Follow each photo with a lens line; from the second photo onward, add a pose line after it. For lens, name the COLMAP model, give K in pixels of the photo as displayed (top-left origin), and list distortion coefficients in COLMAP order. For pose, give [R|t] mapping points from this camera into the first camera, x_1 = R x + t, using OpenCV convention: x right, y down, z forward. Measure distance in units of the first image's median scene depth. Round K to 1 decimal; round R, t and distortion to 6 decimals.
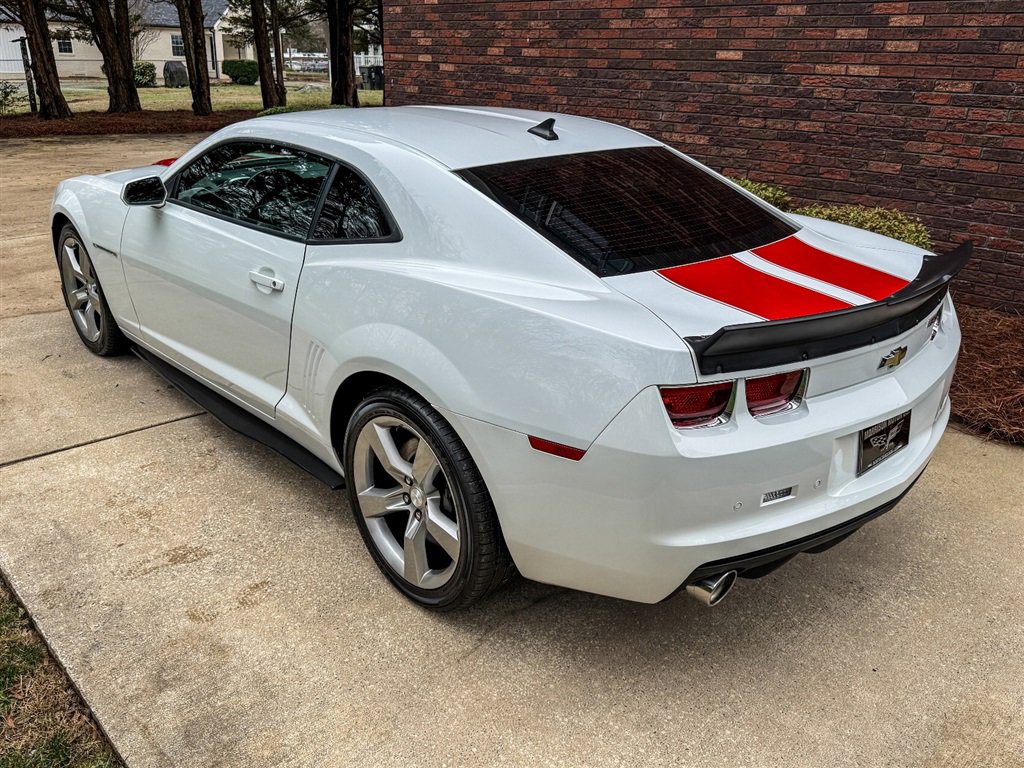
lens RADIAL K [[870.1, 0, 512.0], [0, 870.1, 384.0], [0, 0, 1]] dist [0.012564, -0.019779]
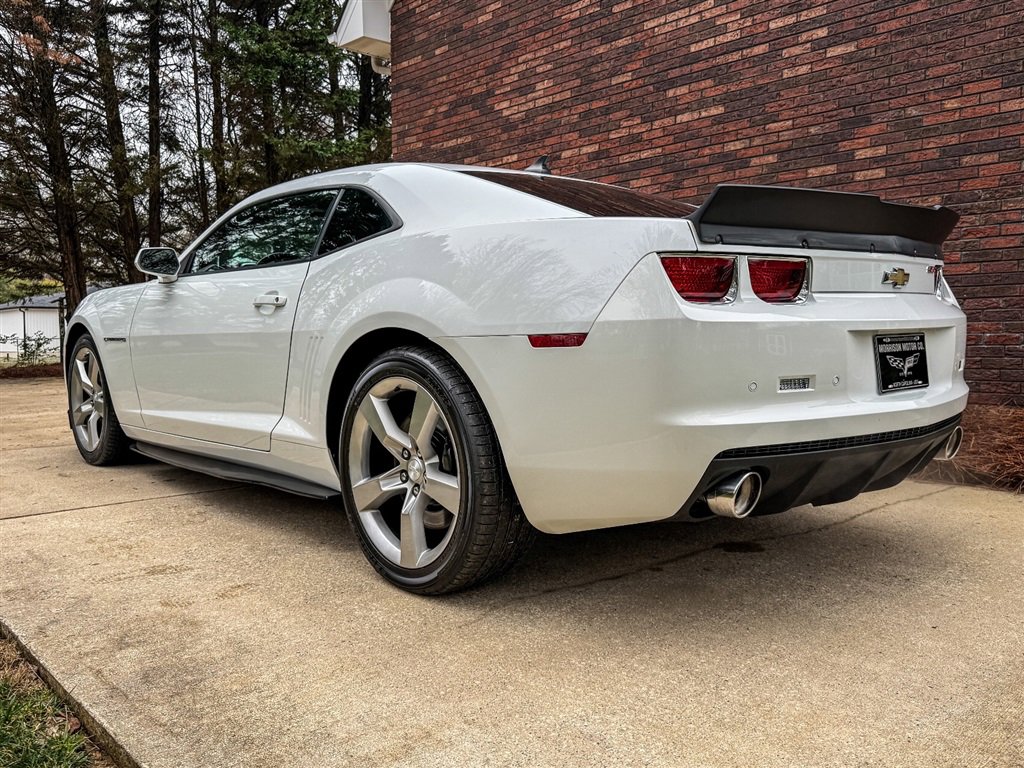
lens RADIAL K [[864.1, 0, 503.6], [0, 864.1, 389.3], [0, 0, 1]] dist [0.060451, -0.119138]
pose [[0.999513, -0.028284, -0.013191, 0.000893], [0.022972, 0.952865, -0.302524, 0.178104], [0.021125, 0.302073, 0.953051, 0.043064]]
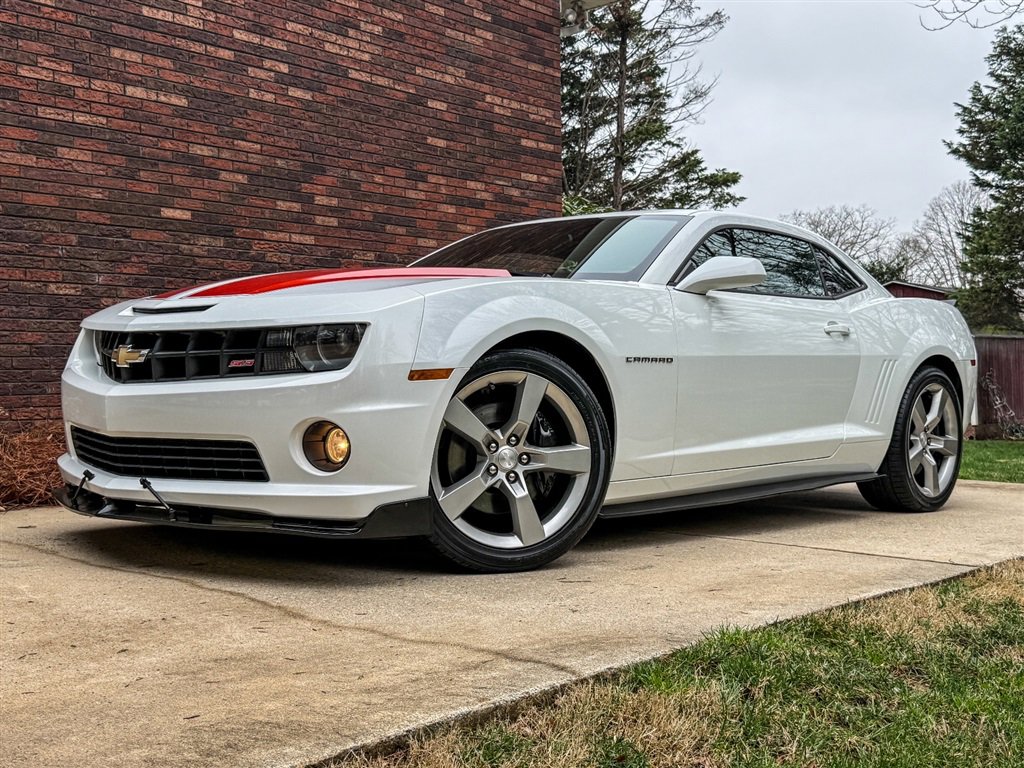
lens RADIAL K [[1185.1, 0, 509.1], [0, 1185.1, 390.8], [0, 0, 1]] dist [0.202635, -0.480447]
pose [[-0.071057, -0.038083, 0.996745, -1.158417], [0.356752, 0.932202, 0.061049, -0.182536], [-0.931493, 0.359928, -0.052653, 0.922445]]
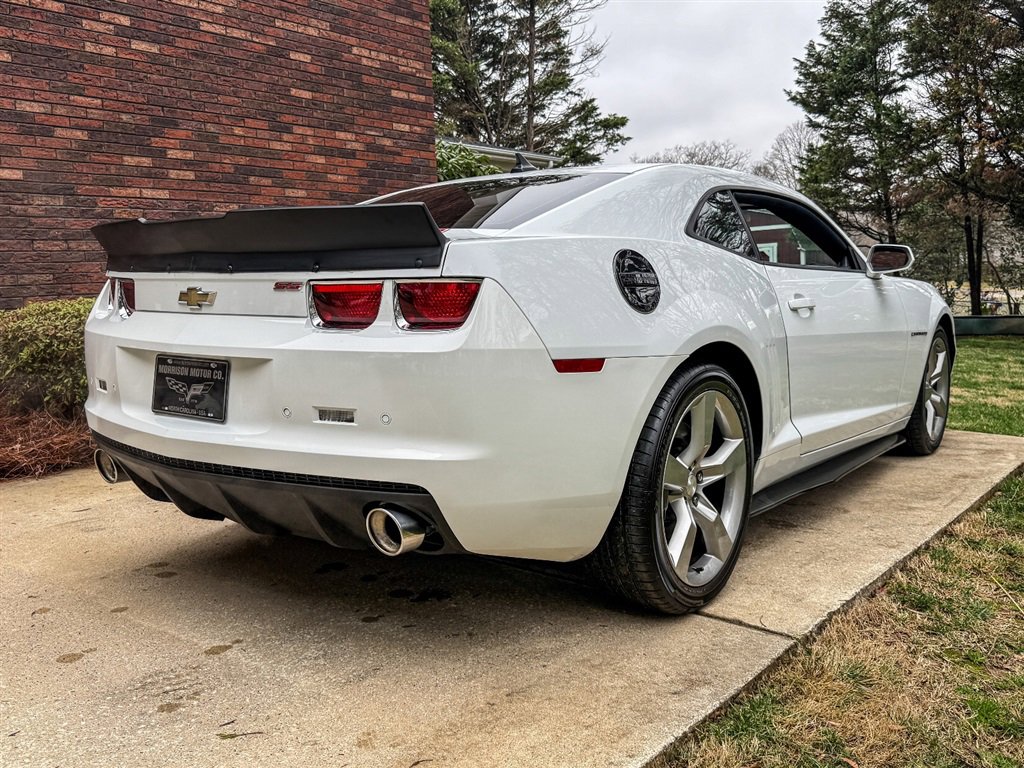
lens RADIAL K [[877.8, 0, 512.0], [0, 877.8, 384.0], [0, 0, 1]] dist [0.126207, -0.249940]
pose [[-0.121295, -0.147223, 0.981638, -0.826820], [0.371238, 0.910443, 0.182417, -0.179722], [-0.920581, 0.386548, -0.055777, 0.751239]]
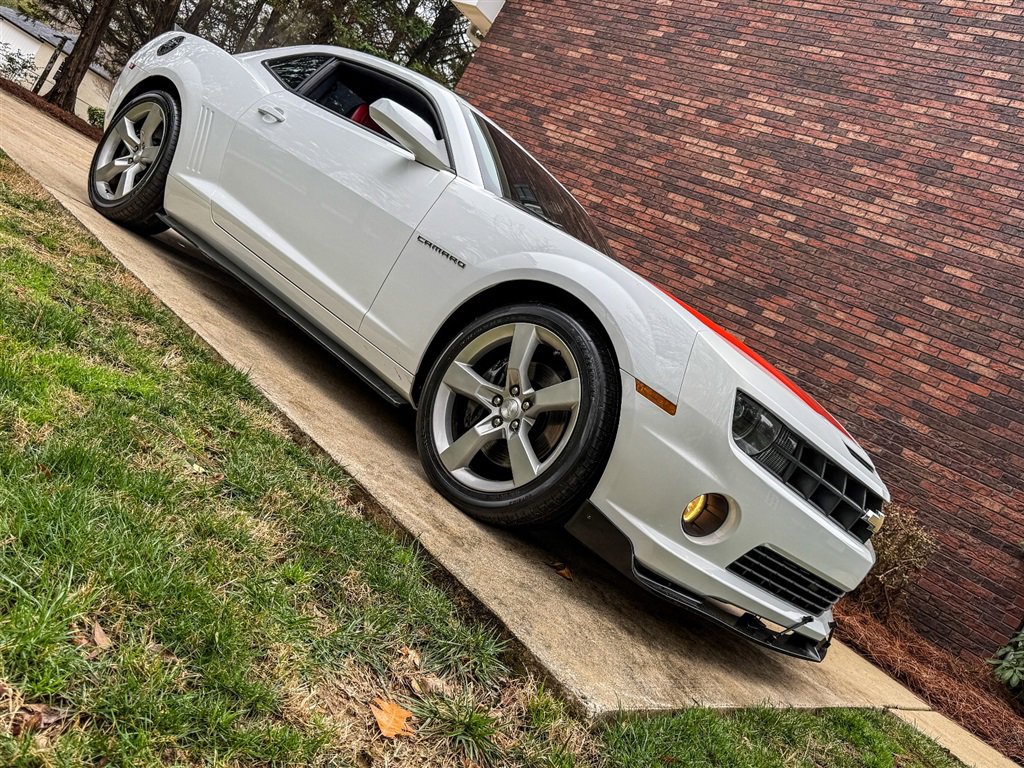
lens RADIAL K [[854.6, 0, 515.6], [0, 854.6, 380.4], [0, 0, 1]] dist [0.176108, -0.391474]
pose [[0.866746, 0.482524, 0.126183, -0.040986], [-0.419278, 0.841947, -0.339603, 0.321691], [-0.270107, 0.241444, 0.932066, -0.177282]]
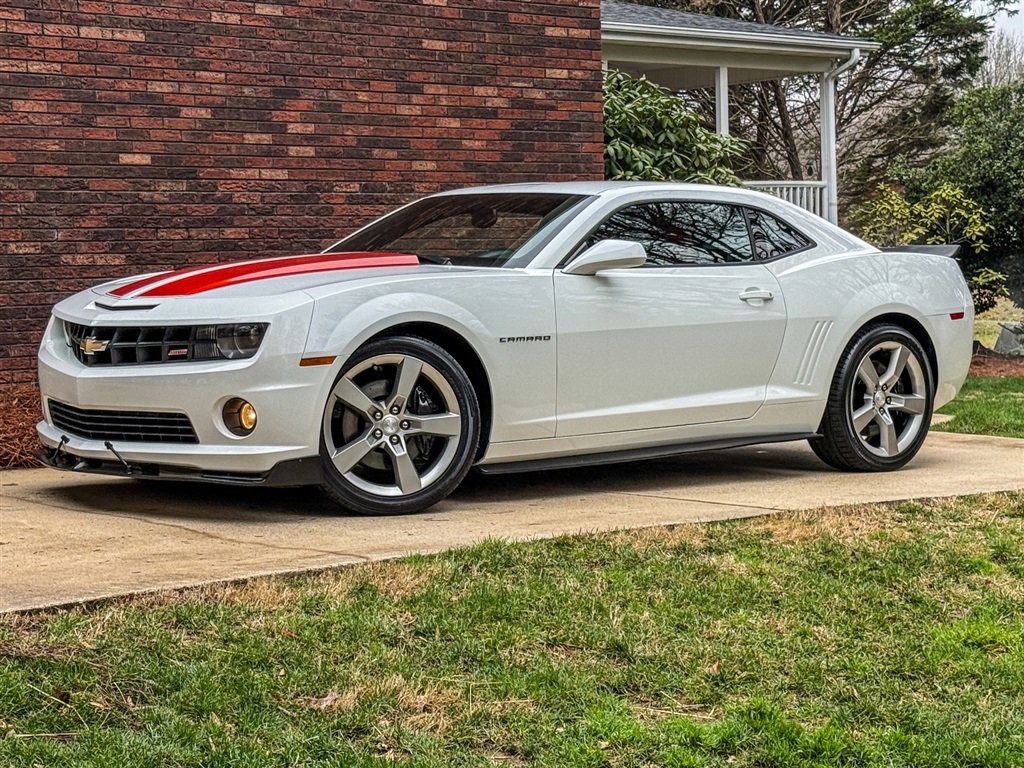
lens RADIAL K [[2116.0, 0, 507.5], [0, 2116.0, 405.7], [0, 0, 1]] dist [0.147115, -0.064752]
pose [[0.037572, -0.092261, 0.995026, -2.033982], [0.374137, 0.924605, 0.071604, -0.195128], [-0.926612, 0.369585, 0.069257, 0.700018]]
